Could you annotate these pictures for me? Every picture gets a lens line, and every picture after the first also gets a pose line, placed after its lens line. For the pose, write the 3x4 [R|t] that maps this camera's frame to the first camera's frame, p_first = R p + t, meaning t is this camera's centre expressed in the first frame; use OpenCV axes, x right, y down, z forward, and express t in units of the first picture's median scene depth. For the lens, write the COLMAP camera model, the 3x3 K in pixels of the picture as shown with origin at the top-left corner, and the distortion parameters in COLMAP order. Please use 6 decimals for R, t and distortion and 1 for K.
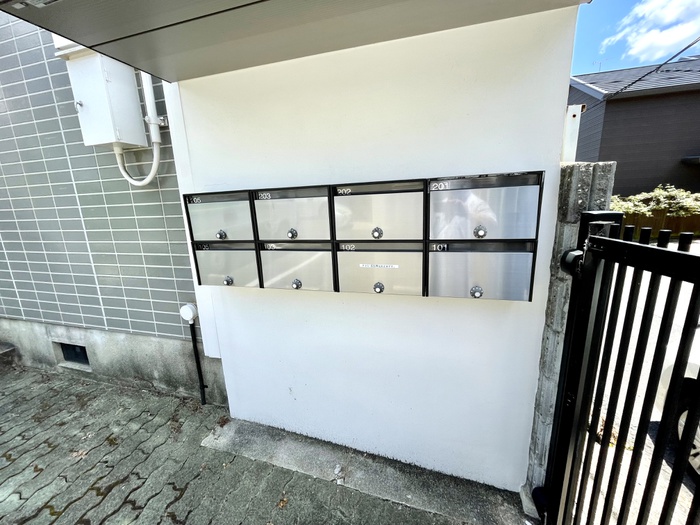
lens RADIAL K [[283.2, 0, 347.0], [0, 283.2, 261.3], [0, 0, 1]] dist [-0.003818, 0.000142]
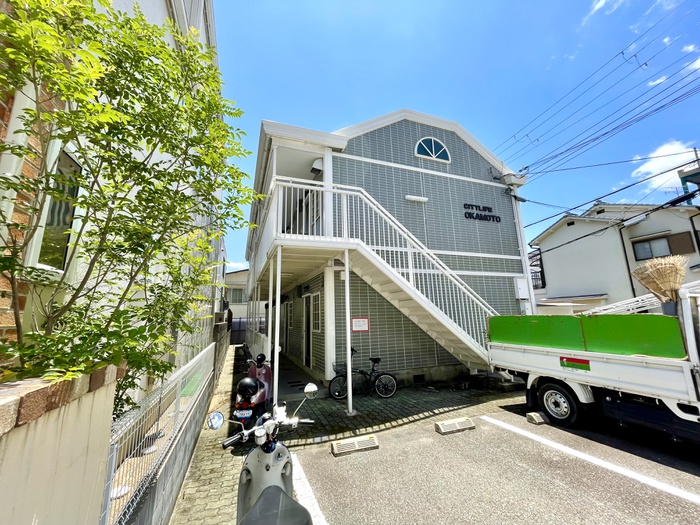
lens RADIAL K [[279.6, 0, 348.4], [0, 279.6, 271.8], [0, 0, 1]] dist [-0.000159, 0.000040]
pose [[0.818670, 0.118890, 0.561823, -5.258155], [0.119804, 0.921449, -0.369566, 0.309026], [-0.561629, 0.369861, 0.740119, -1.051562]]
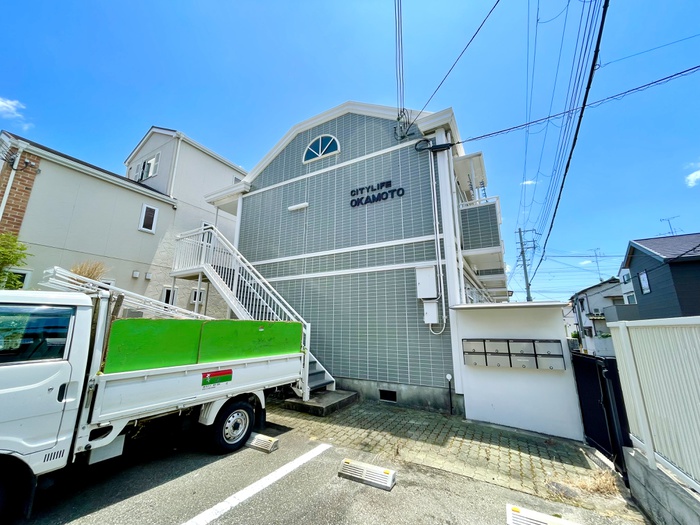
lens RADIAL K [[283.2, 0, 347.0], [0, 283.2, 261.3], [0, 0, 1]] dist [-0.003818, 0.000142]
pose [[0.967522, -0.019002, -0.252071, -0.729355], [-0.090080, 0.905793, -0.414035, 0.362831], [0.236192, 0.423294, 0.874663, -2.124963]]
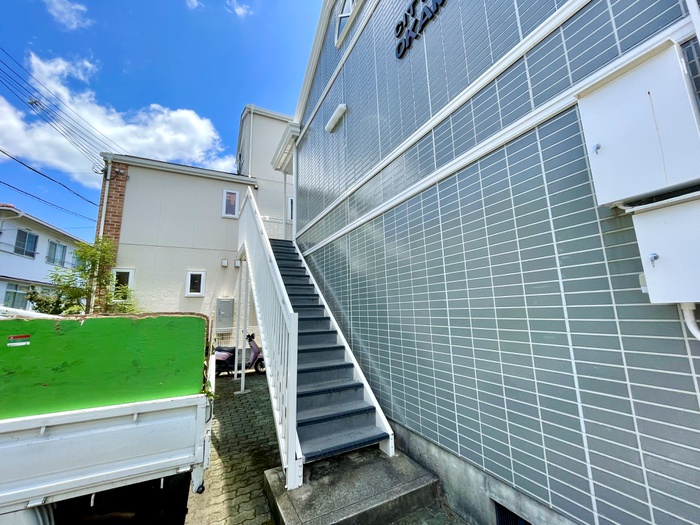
lens RADIAL K [[283.2, 0, 347.0], [0, 283.2, 261.3], [0, 0, 1]] dist [-0.003818, 0.000142]
pose [[0.668427, -0.110277, -0.735557, -0.682144], [-0.154016, 0.946991, -0.281936, -0.120832], [0.727656, 0.301741, 0.616010, -0.132794]]
